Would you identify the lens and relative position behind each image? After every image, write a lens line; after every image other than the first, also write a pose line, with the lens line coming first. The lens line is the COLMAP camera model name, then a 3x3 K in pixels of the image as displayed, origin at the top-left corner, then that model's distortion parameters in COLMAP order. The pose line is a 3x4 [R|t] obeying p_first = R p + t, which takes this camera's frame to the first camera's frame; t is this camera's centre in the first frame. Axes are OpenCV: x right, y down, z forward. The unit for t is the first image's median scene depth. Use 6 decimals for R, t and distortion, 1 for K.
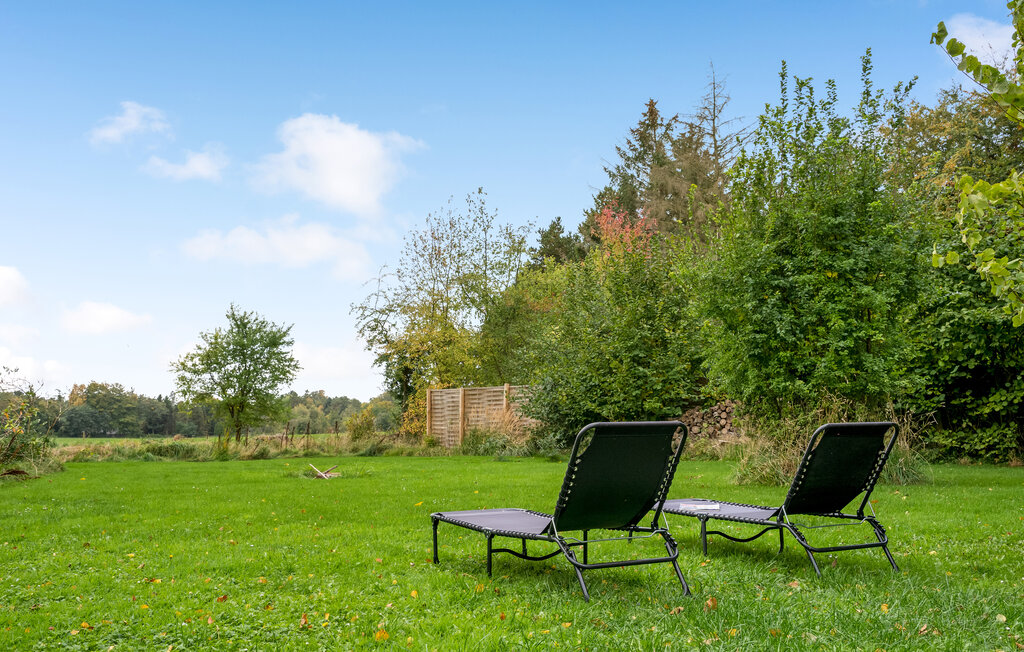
lens RADIAL K [[890.2, 0, 512.8], [0, 890.2, 373.2], [0, 0, 1]] dist [0.007563, 0.000250]
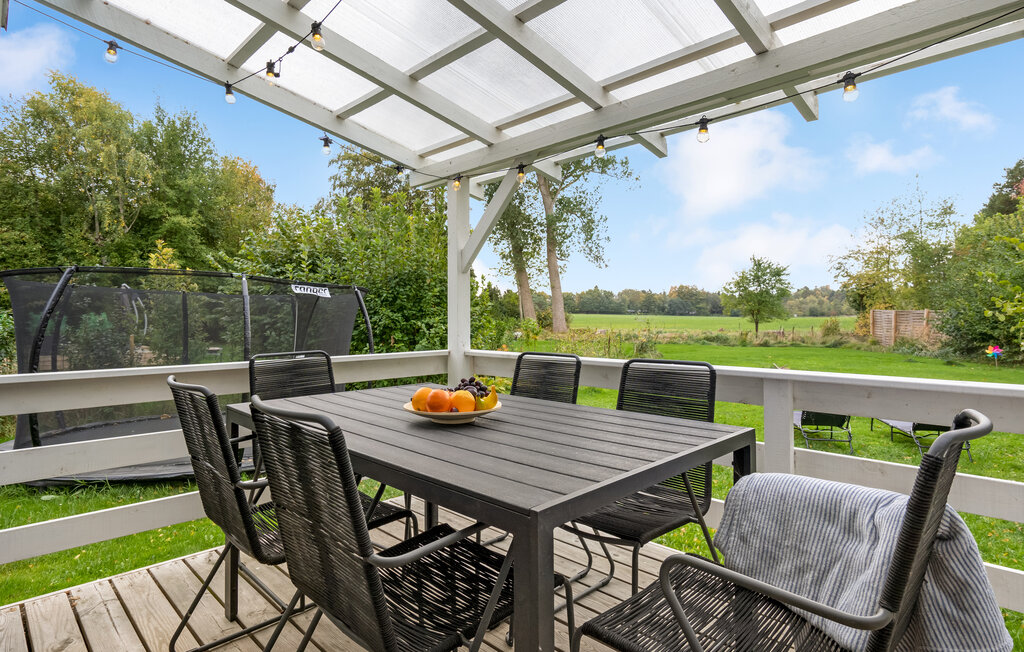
lens RADIAL K [[550.3, 0, 512.0], [0, 550.3, 326.0], [0, 0, 1]] dist [0.002463, 0.001100]
pose [[0.738159, 0.022549, -0.674249, 0.084435], [0.043562, 0.995762, 0.080992, -0.052955], [0.673219, -0.089157, 0.734049, -0.151341]]
